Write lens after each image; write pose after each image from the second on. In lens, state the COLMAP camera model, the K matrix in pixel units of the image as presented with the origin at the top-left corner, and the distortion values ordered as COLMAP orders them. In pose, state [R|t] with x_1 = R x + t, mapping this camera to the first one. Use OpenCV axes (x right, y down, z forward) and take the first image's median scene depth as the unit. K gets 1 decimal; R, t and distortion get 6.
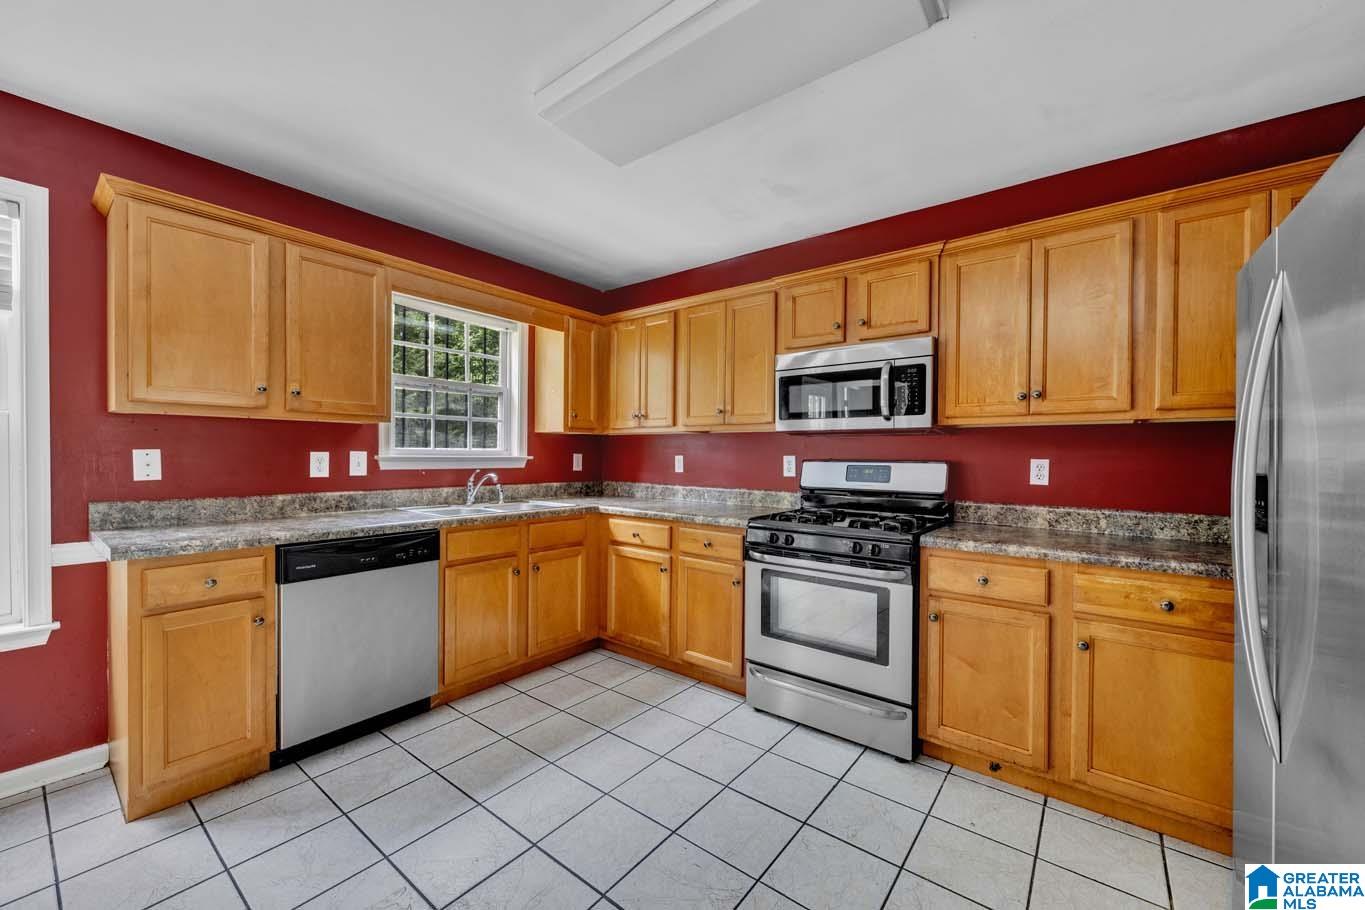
lens RADIAL K [[537.5, 0, 683.5], [0, 537.5, 456.3], [0, 0, 1]] dist [0.001656, 0.000306]
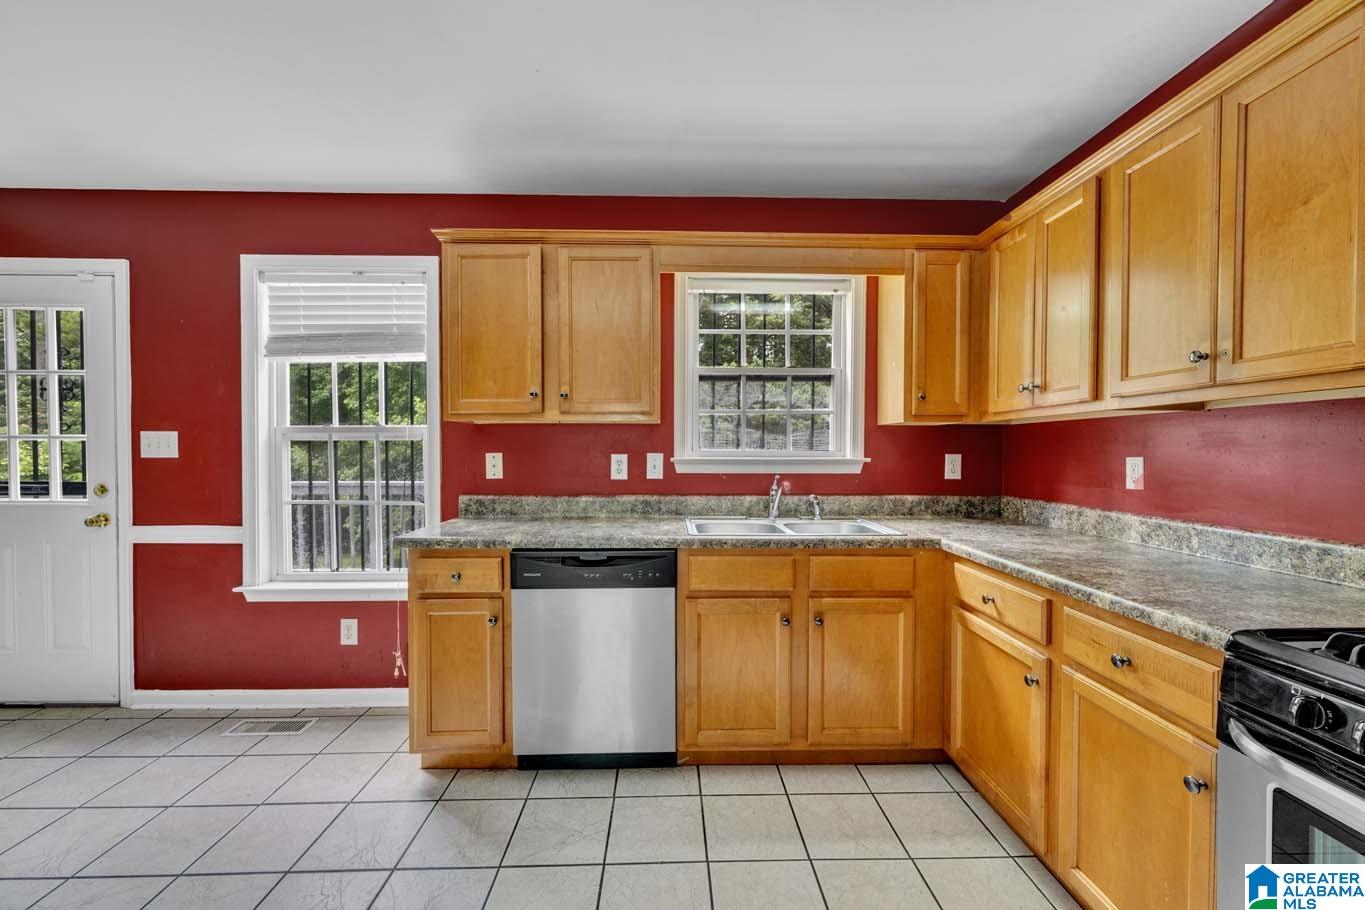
lens RADIAL K [[537.5, 0, 680.9], [0, 537.5, 459.4], [0, 0, 1]] dist [0.001656, 0.000306]
pose [[0.635581, 0.003527, -0.772026, 0.138880], [0.001766, 0.999980, 0.006022, -0.003510], [0.772032, -0.005191, 0.635563, 0.397307]]
